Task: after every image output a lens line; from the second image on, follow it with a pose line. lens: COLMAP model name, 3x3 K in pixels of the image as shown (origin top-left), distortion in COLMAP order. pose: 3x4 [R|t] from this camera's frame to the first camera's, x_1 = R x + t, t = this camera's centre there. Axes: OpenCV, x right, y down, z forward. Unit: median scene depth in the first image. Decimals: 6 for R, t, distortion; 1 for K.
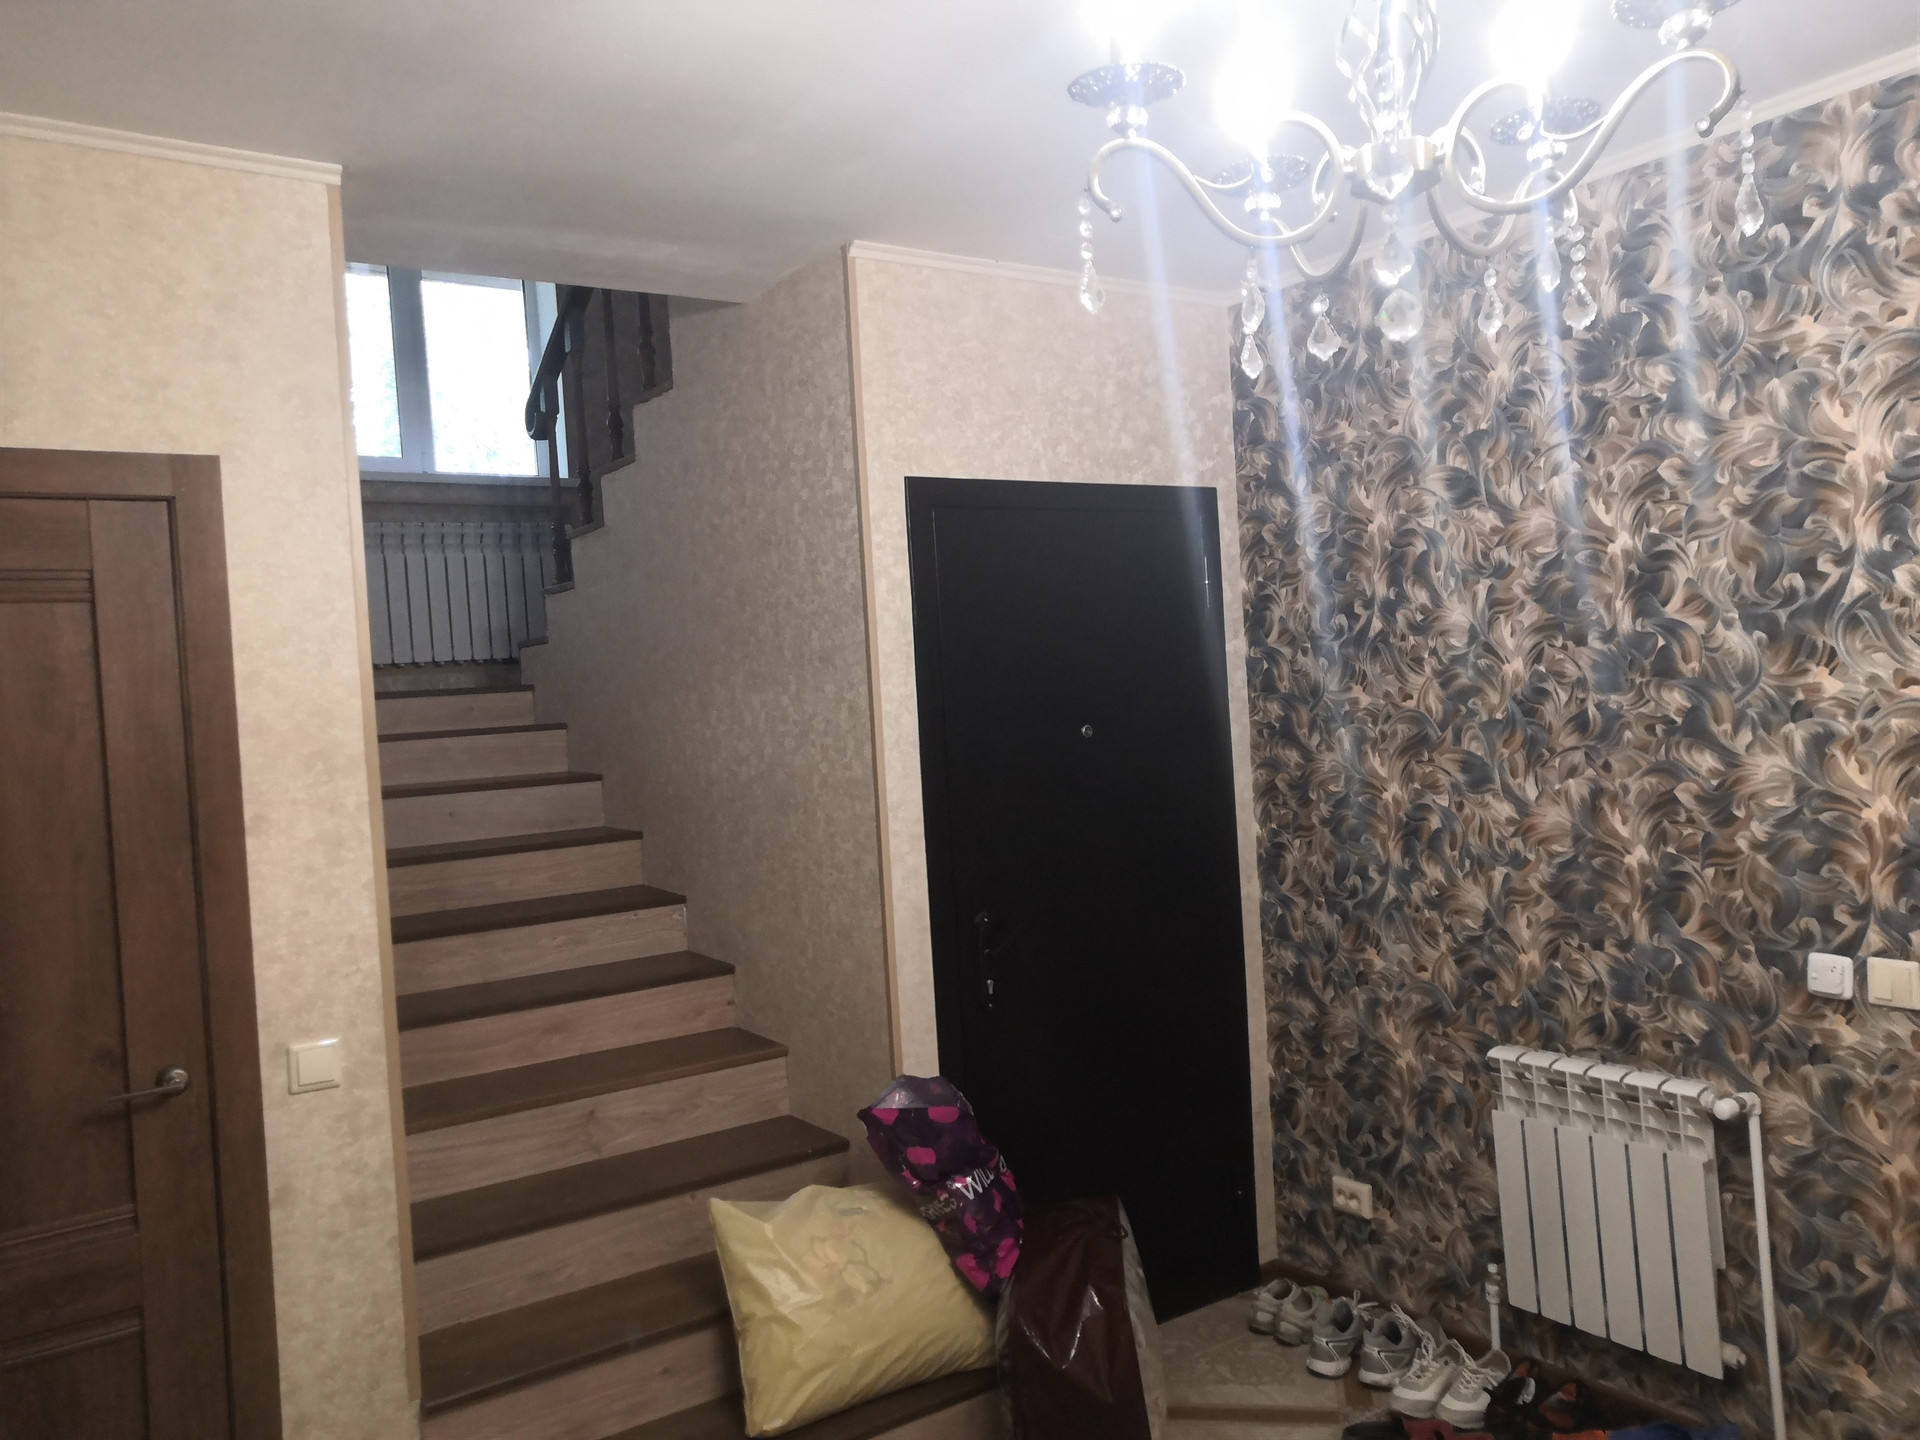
lens RADIAL K [[1491.8, 0, 963.5], [0, 1491.8, 722.5], [0, 0, 1]] dist [-0.016263, 0.065104]
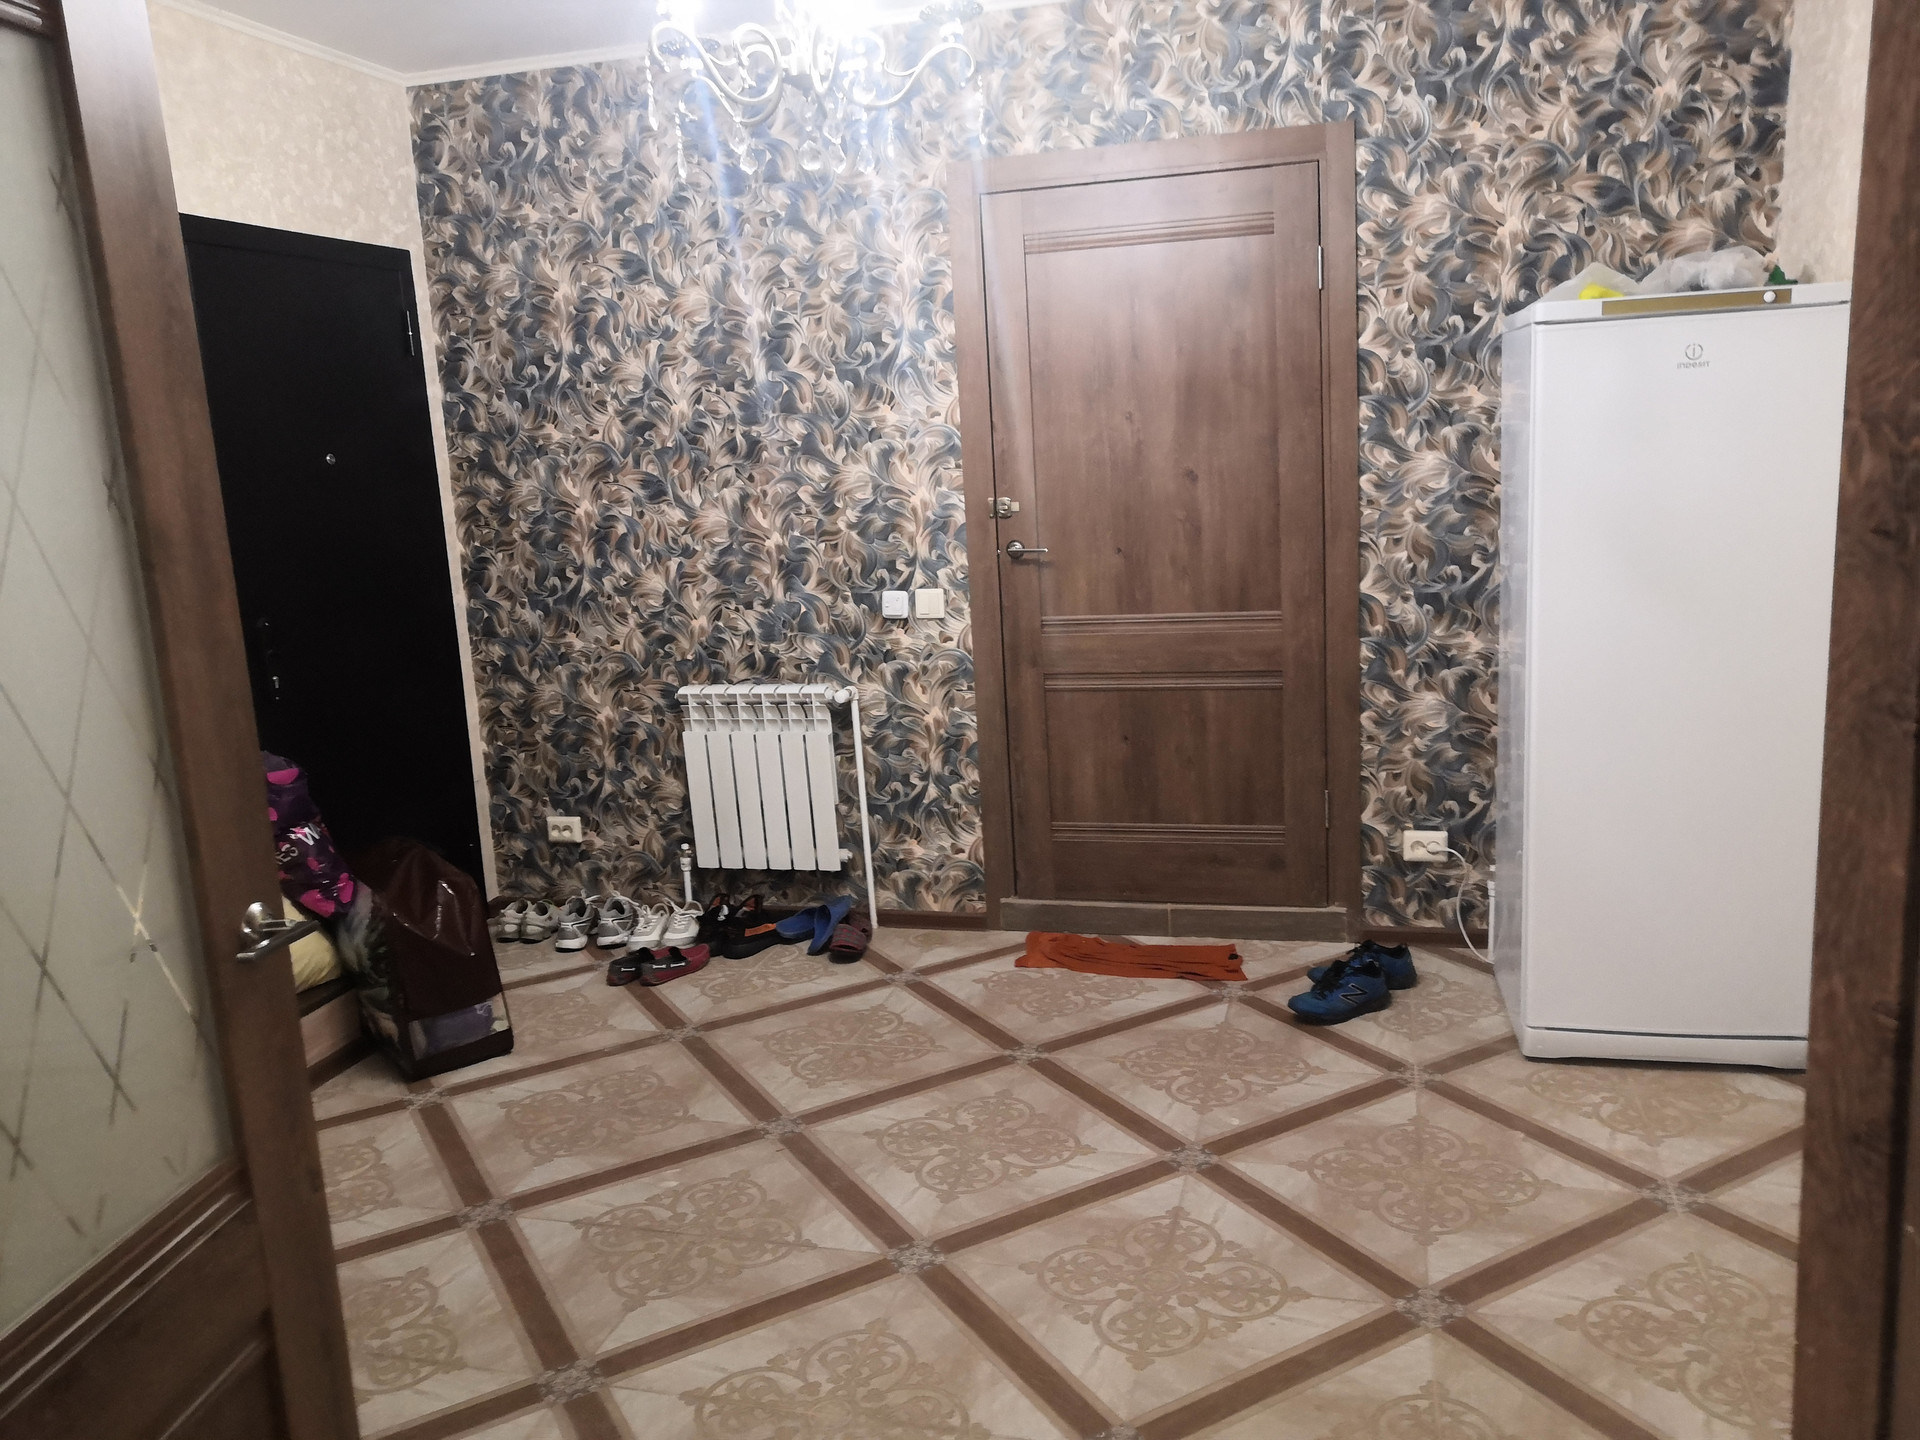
lens RADIAL K [[1491.8, 0, 959.7], [0, 1491.8, 705.7], [0, 0, 1]] dist [-0.016263, 0.065104]
pose [[0.772004, -0.098619, 0.627921, -0.308256], [0.022535, 0.991516, 0.128018, 0.063320], [-0.635218, -0.084680, 0.767676, -0.219132]]
